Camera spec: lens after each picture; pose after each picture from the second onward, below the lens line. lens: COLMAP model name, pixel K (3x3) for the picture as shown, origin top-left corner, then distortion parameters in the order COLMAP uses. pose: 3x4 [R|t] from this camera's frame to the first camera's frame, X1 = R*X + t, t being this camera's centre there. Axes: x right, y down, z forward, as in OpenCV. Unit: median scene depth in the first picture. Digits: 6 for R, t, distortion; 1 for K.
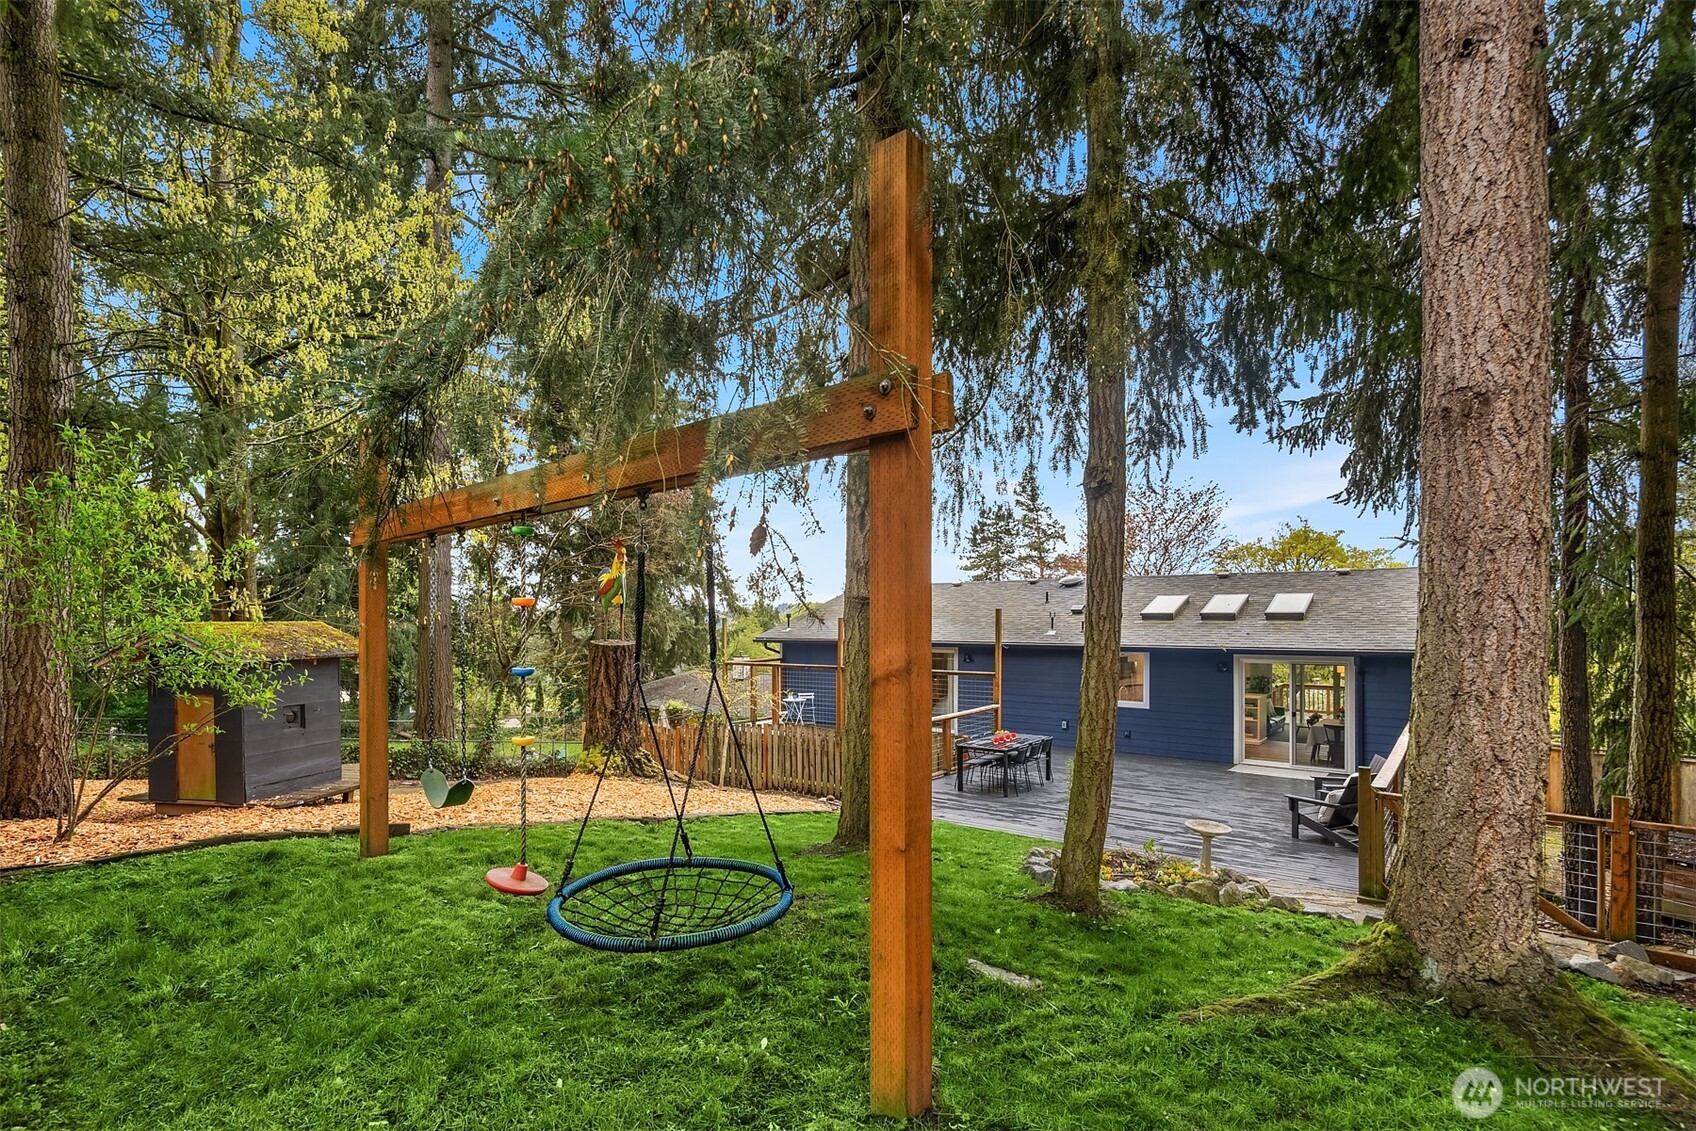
lens RADIAL K [[816.8, 0, 845.9], [0, 816.8, 615.7], [0, 0, 1]] dist [0.001099, -0.000715]
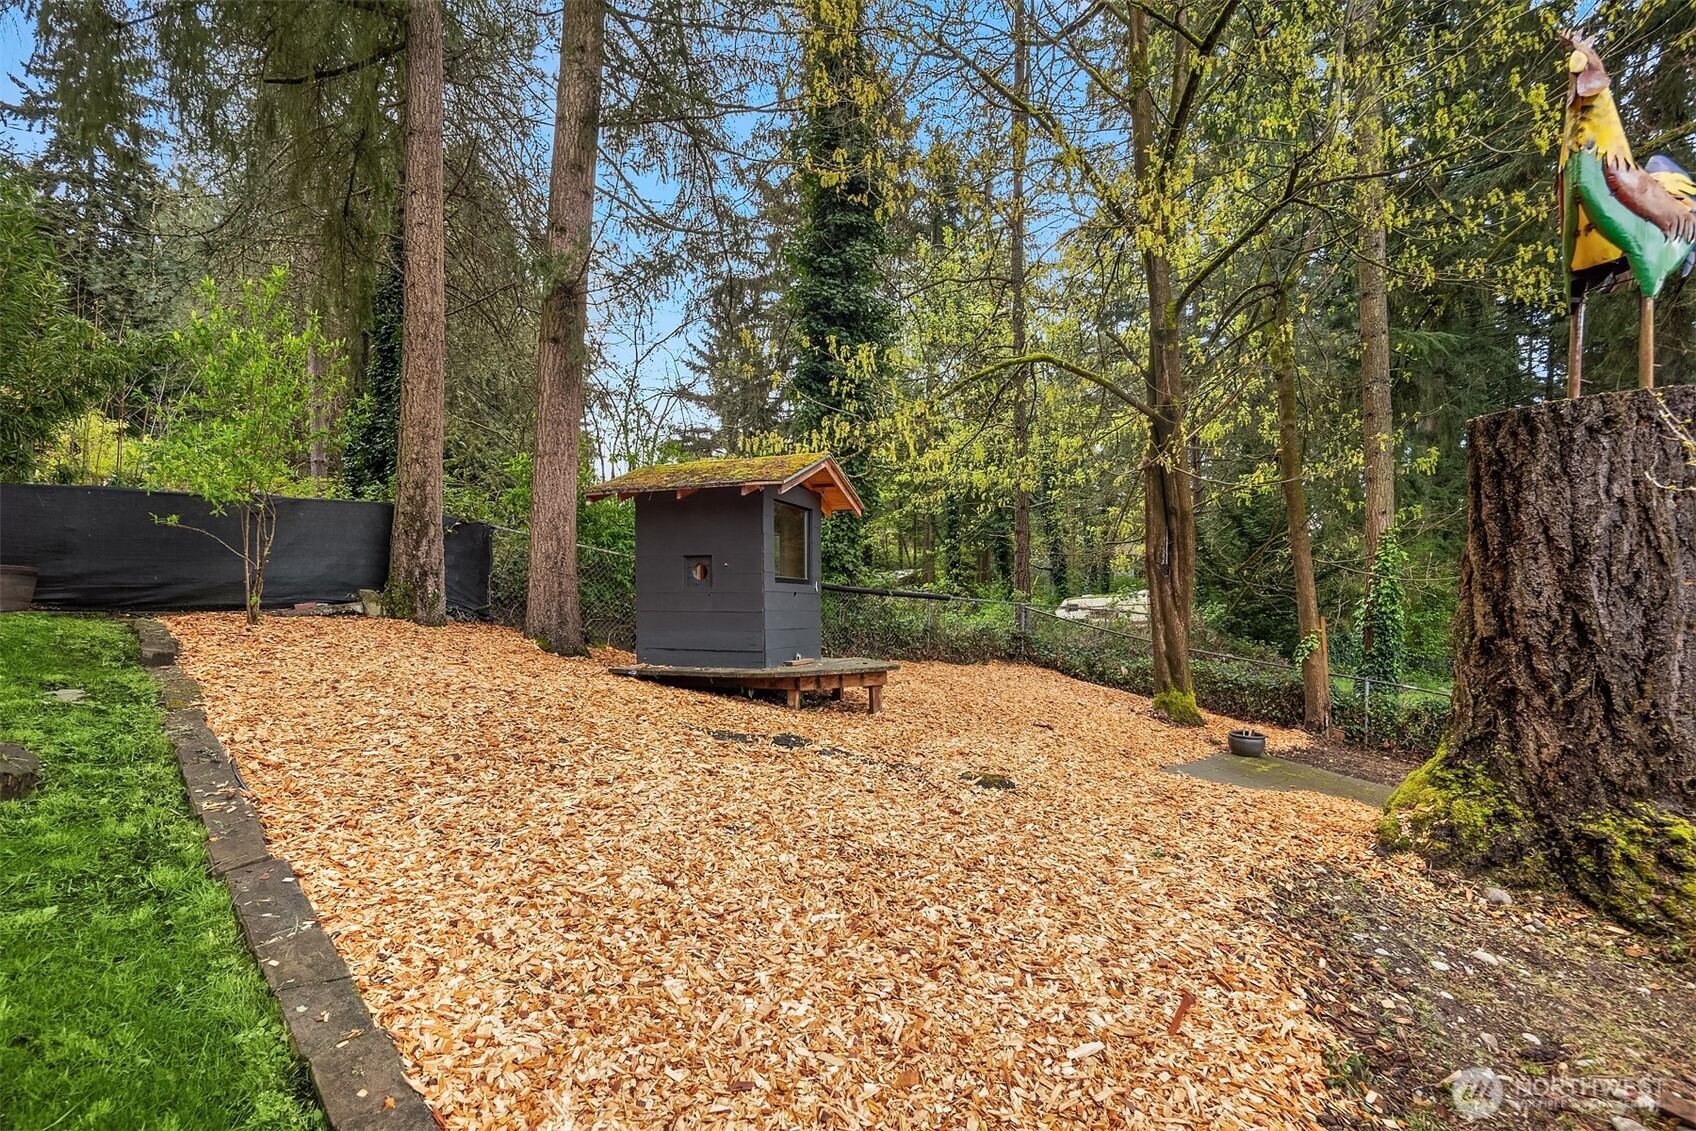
lens RADIAL K [[816.8, 0, 845.9], [0, 816.8, 615.7], [0, 0, 1]] dist [0.001099, -0.000715]
pose [[-0.180542, 0.010411, -0.983512, 0.039090], [0.008573, 0.999923, 0.009011, 0.095327], [0.983530, -0.006805, -0.180617, 0.767582]]
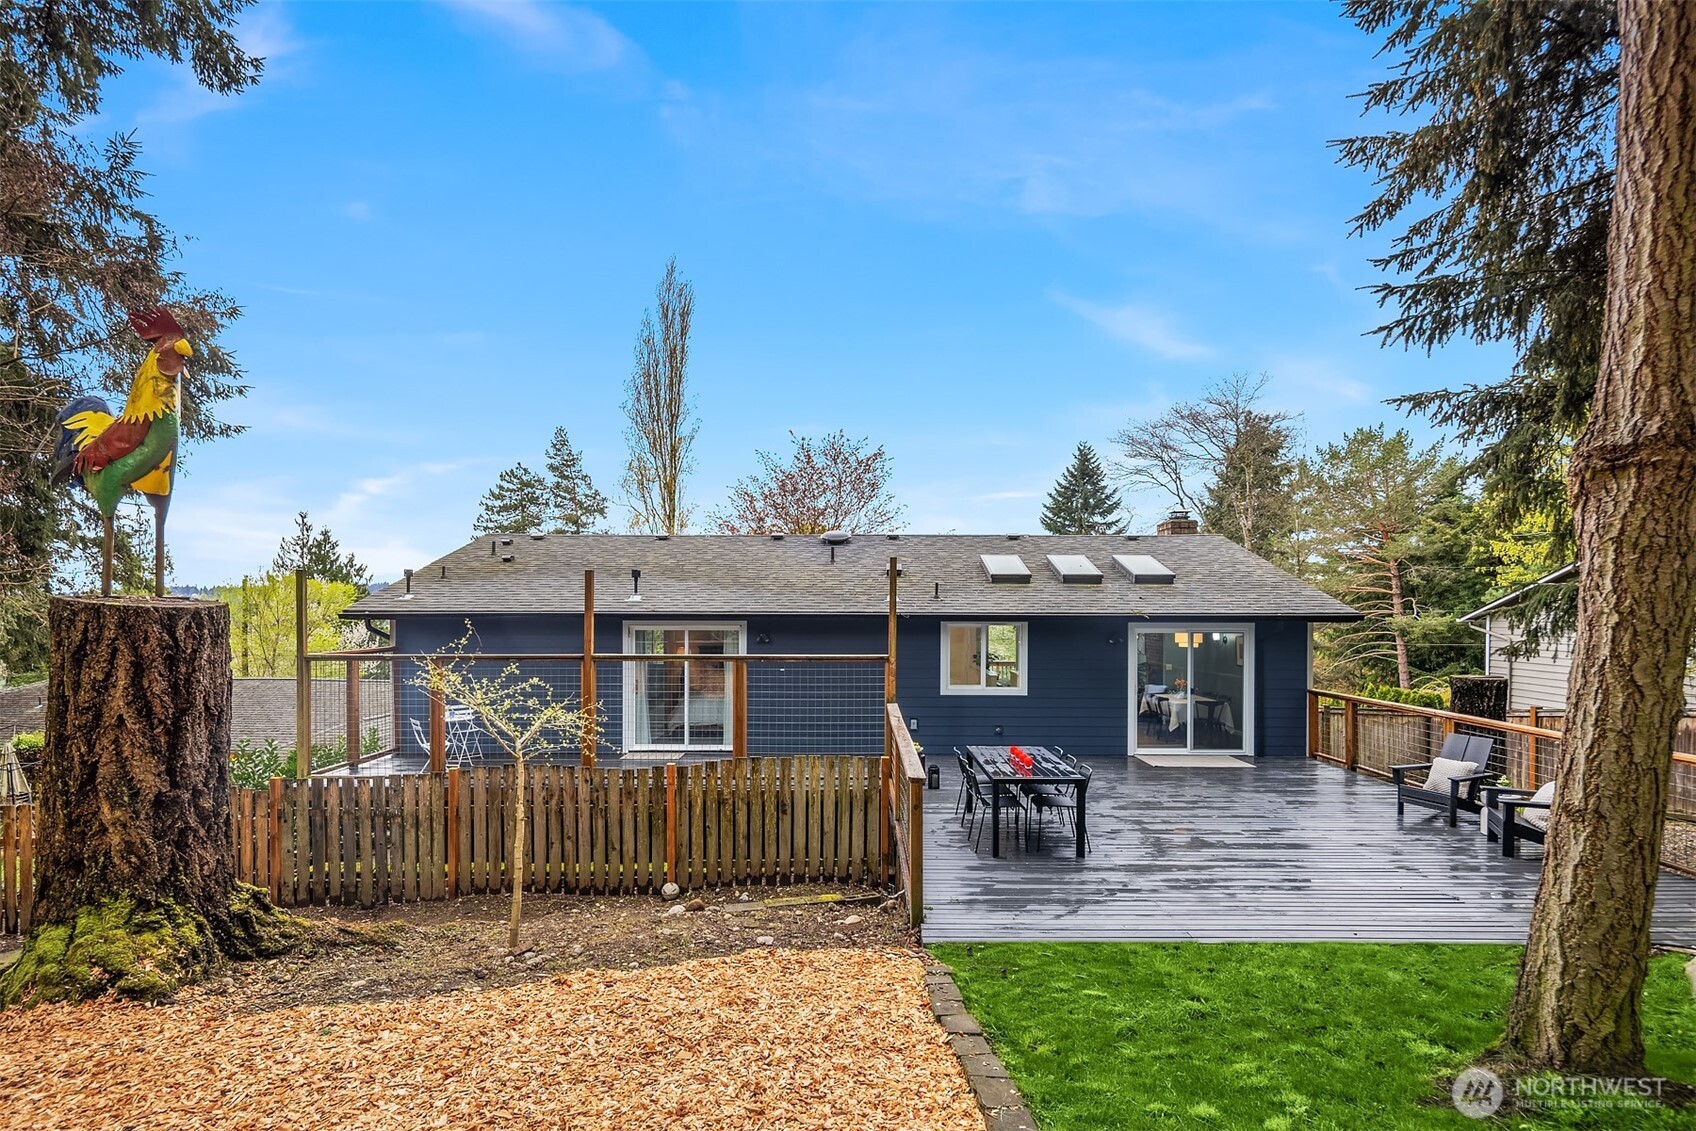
lens RADIAL K [[816.8, 0, 845.9], [0, 816.8, 615.7], [0, 0, 1]] dist [0.001099, -0.000715]
pose [[0.800176, -0.003217, 0.599757, -0.241646], [-0.004334, 0.999928, 0.011146, 0.031931], [-0.599750, -0.011518, 0.800105, 0.505116]]
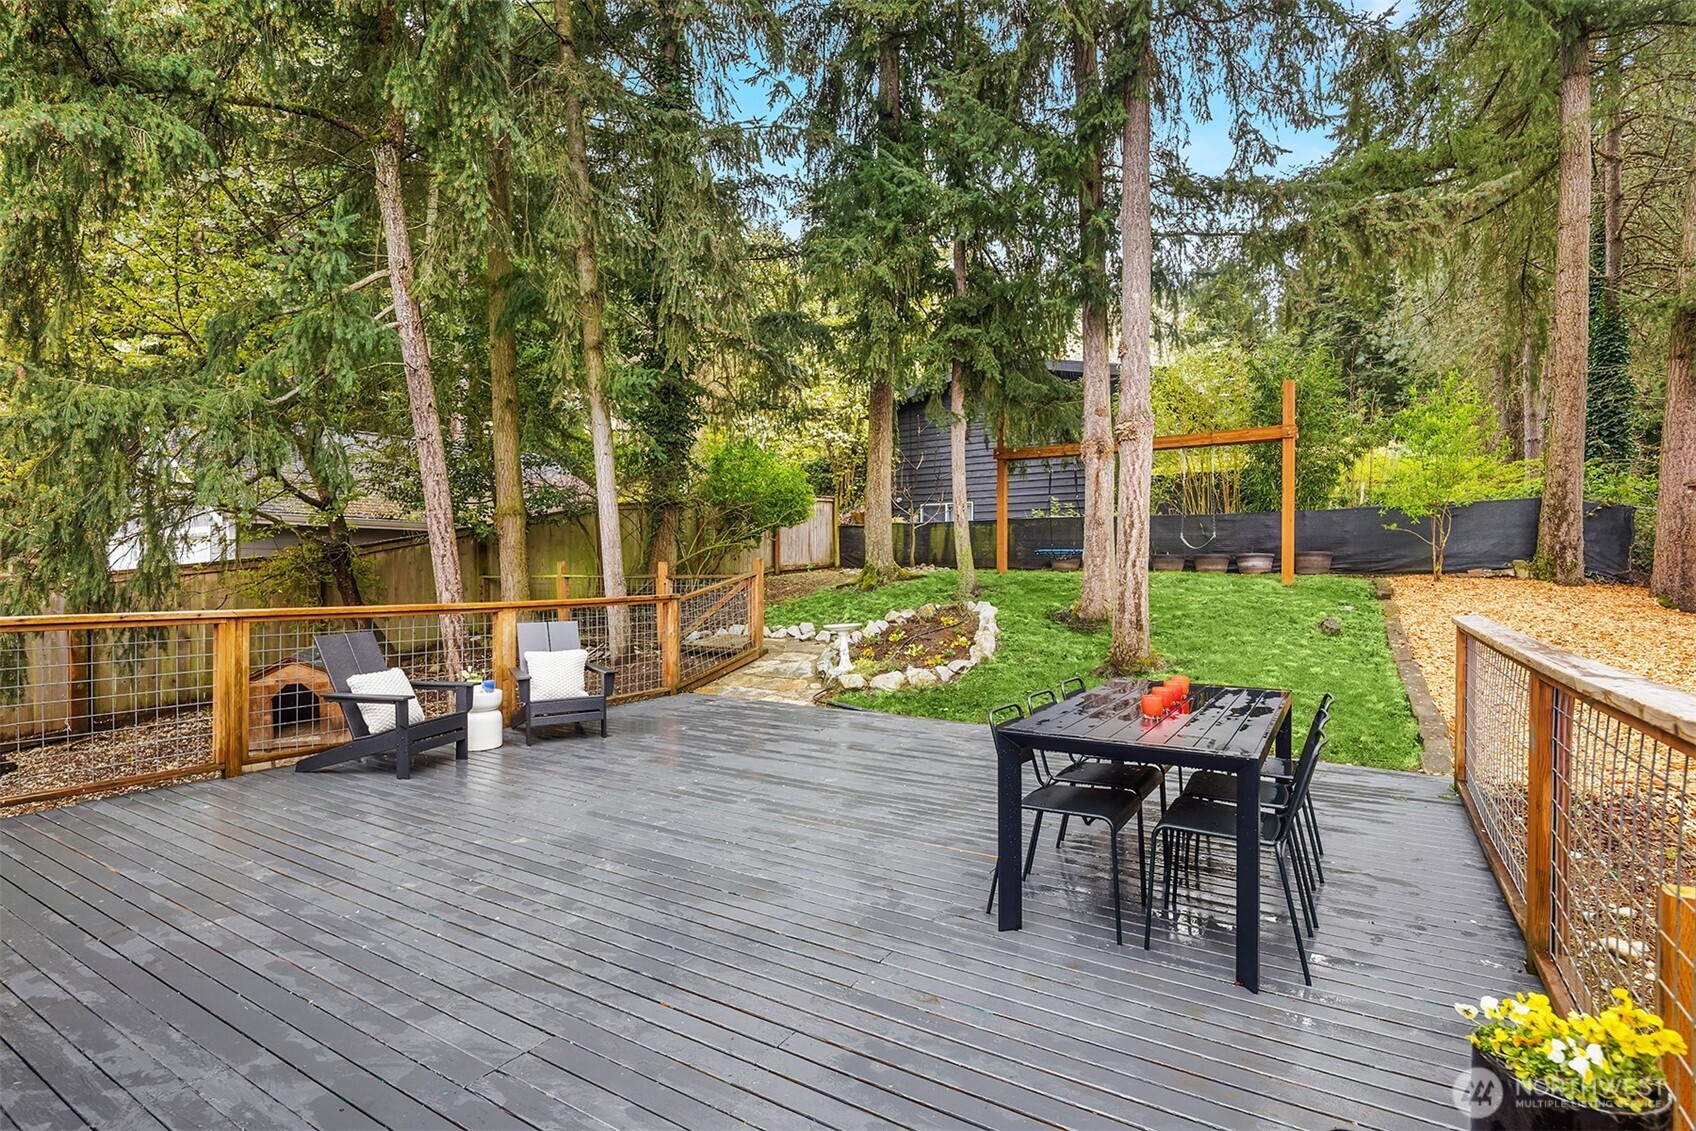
lens RADIAL K [[815.6, 0, 850.7], [0, 815.6, 574.8], [0, 0, 1]] dist [-0.001124, -0.001646]
pose [[-0.995706, -0.000792, -0.092567, 0.276587], [-0.000390, 0.999990, -0.004354, 0.098024], [0.092570, -0.004300, -0.995697, 1.077838]]
